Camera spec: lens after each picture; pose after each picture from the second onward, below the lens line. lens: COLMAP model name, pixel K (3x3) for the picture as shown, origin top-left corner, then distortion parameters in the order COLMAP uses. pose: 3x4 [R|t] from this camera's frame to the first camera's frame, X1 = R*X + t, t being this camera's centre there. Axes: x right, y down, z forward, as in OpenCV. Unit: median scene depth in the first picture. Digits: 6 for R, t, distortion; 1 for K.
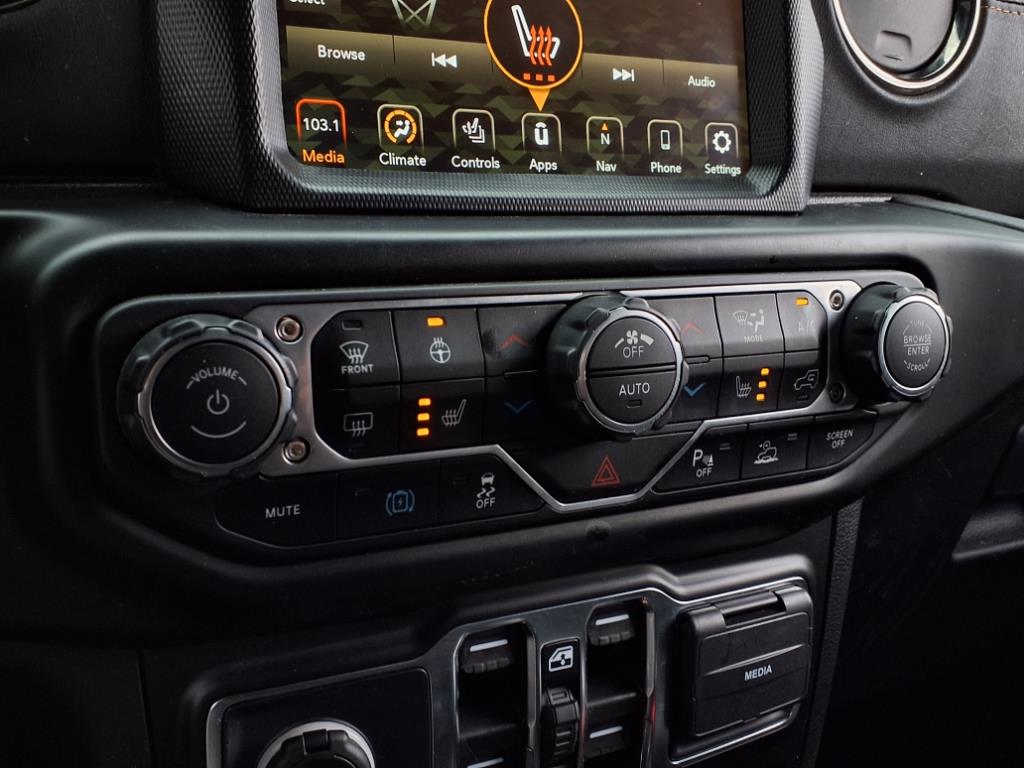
lens RADIAL K [[1006.2, 0, 512.0], [0, 1006.2, 384.0], [0, 0, 1]] dist [0.129655, -0.300058]
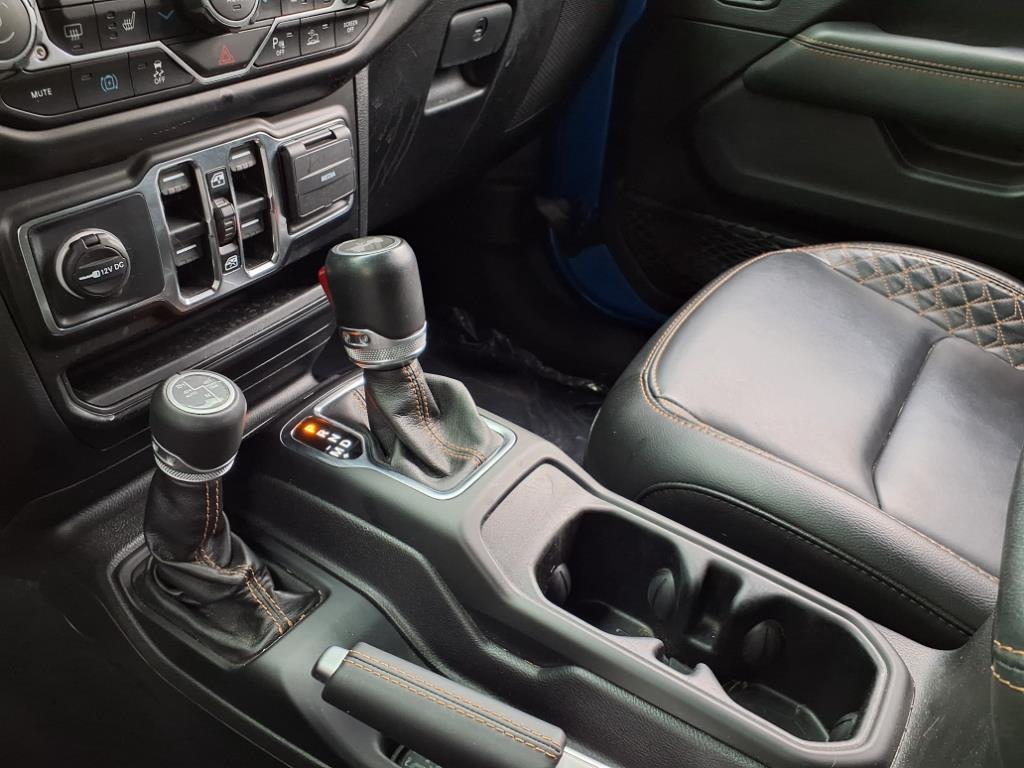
lens RADIAL K [[794.8, 0, 537.8], [0, 794.8, 384.1], [0, 0, 1]] dist [-0.000773, 0.004637]
pose [[0.851571, -0.282069, 0.441887, -0.196934], [0.066205, 0.894025, 0.443098, 0.023245], [-0.520042, -0.348074, 0.780000, -0.480289]]
